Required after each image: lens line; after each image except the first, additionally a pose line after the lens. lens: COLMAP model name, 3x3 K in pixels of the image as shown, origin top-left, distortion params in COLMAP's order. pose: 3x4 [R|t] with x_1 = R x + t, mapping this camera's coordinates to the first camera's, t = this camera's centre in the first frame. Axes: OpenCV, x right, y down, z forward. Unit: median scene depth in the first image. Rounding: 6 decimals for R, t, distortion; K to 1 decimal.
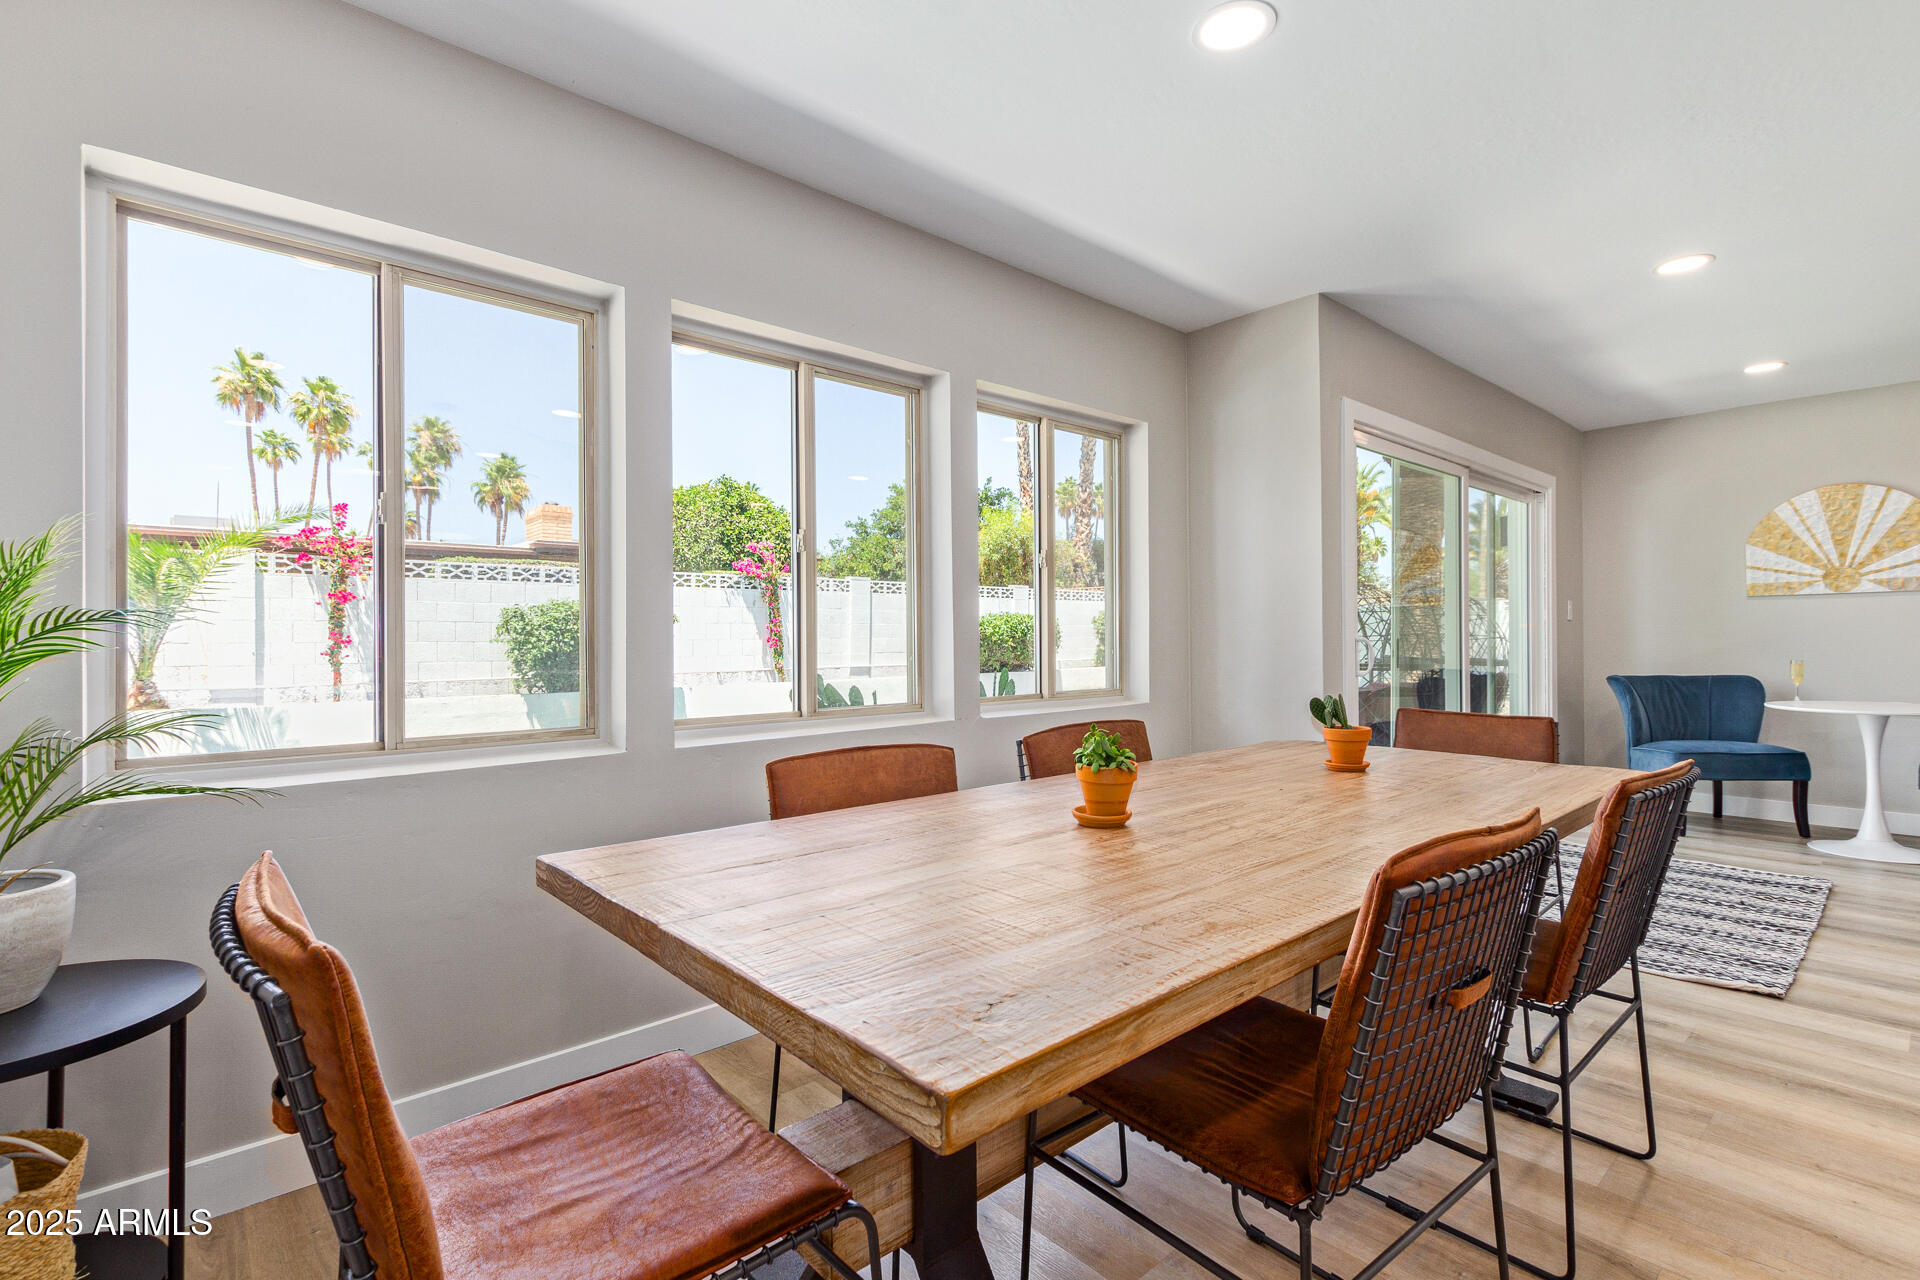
lens RADIAL K [[899.7, 0, 970.6], [0, 899.7, 639.8], [0, 0, 1]] dist [-0.001797, -0.000183]
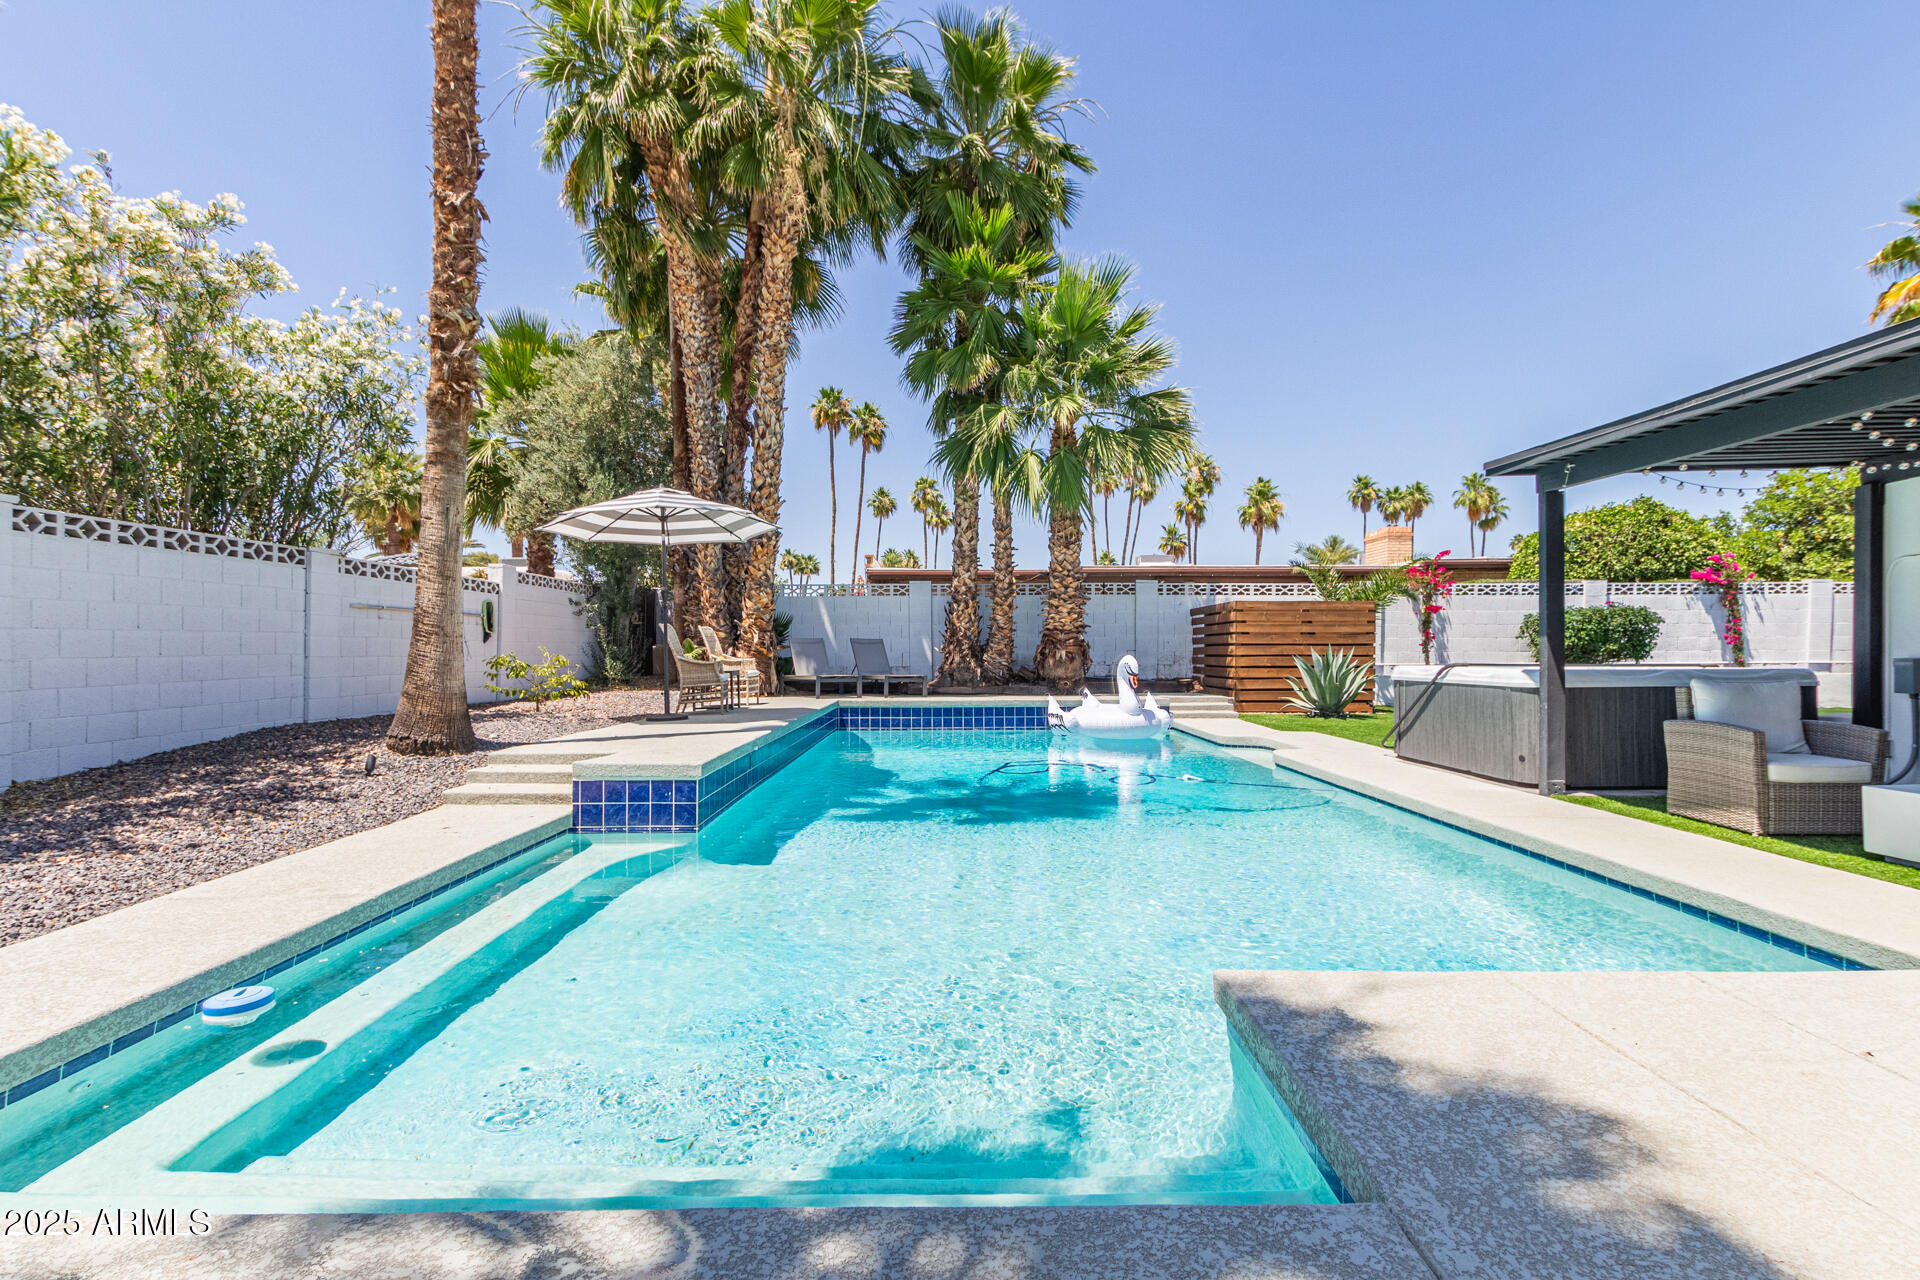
lens RADIAL K [[899.7, 0, 968.7], [0, 899.7, 648.6], [0, 0, 1]] dist [-0.001797, -0.000183]
pose [[0.744401, 0.006318, -0.667703, -0.184005], [-0.001955, 0.999972, 0.007282, 0.008327], [0.667730, -0.004116, 0.744392, -0.532912]]
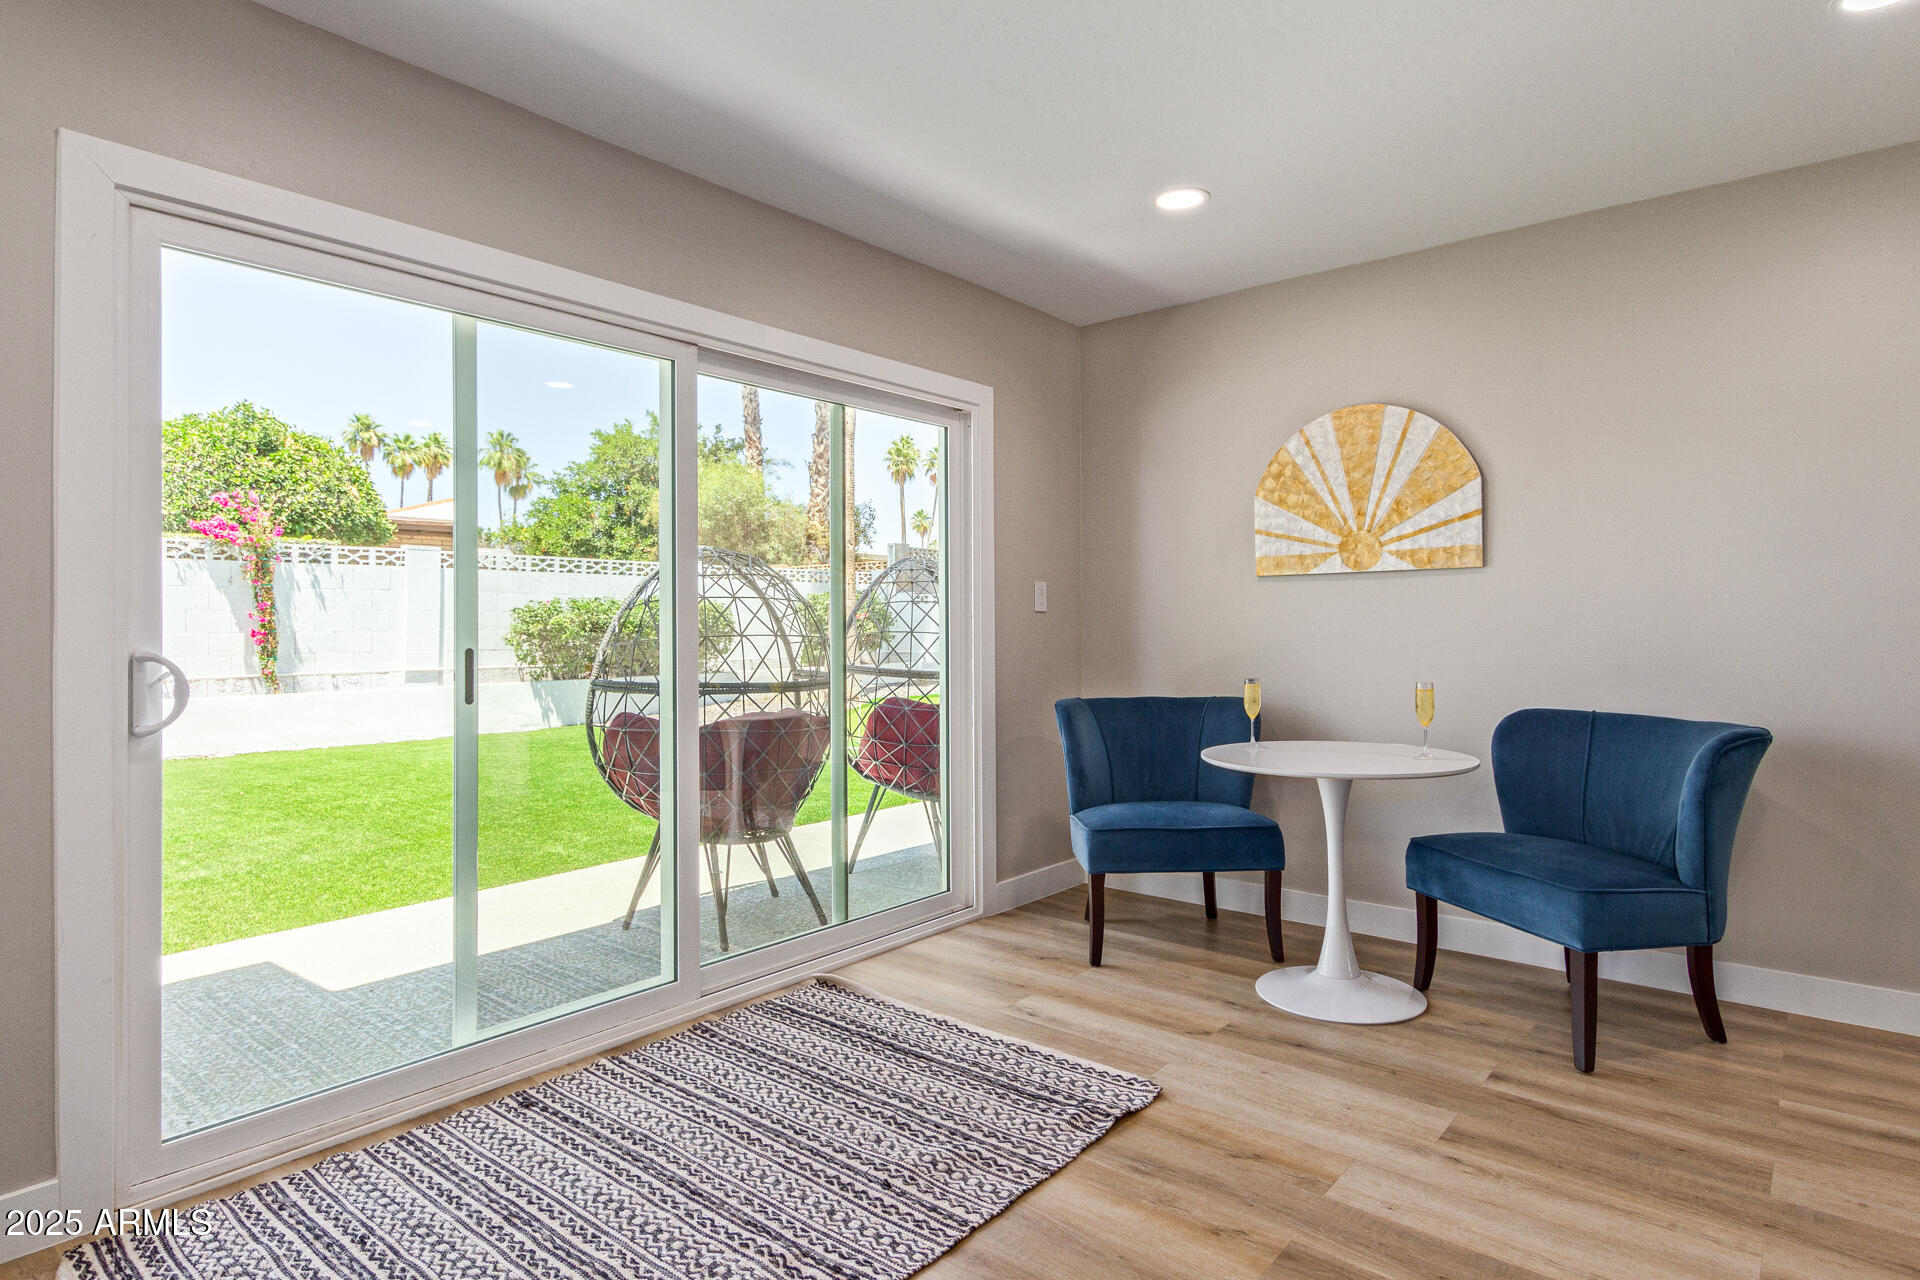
lens RADIAL K [[1048.0, 0, 963.8], [0, 1048.0, 626.6], [0, 0, 1]] dist [0.028330, 0.001091]
pose [[0.987199, -0.002870, 0.159470, 0.191418], [0.002649, 0.999995, 0.001598, -0.004924], [-0.159474, -0.001155, 0.987201, 0.099217]]
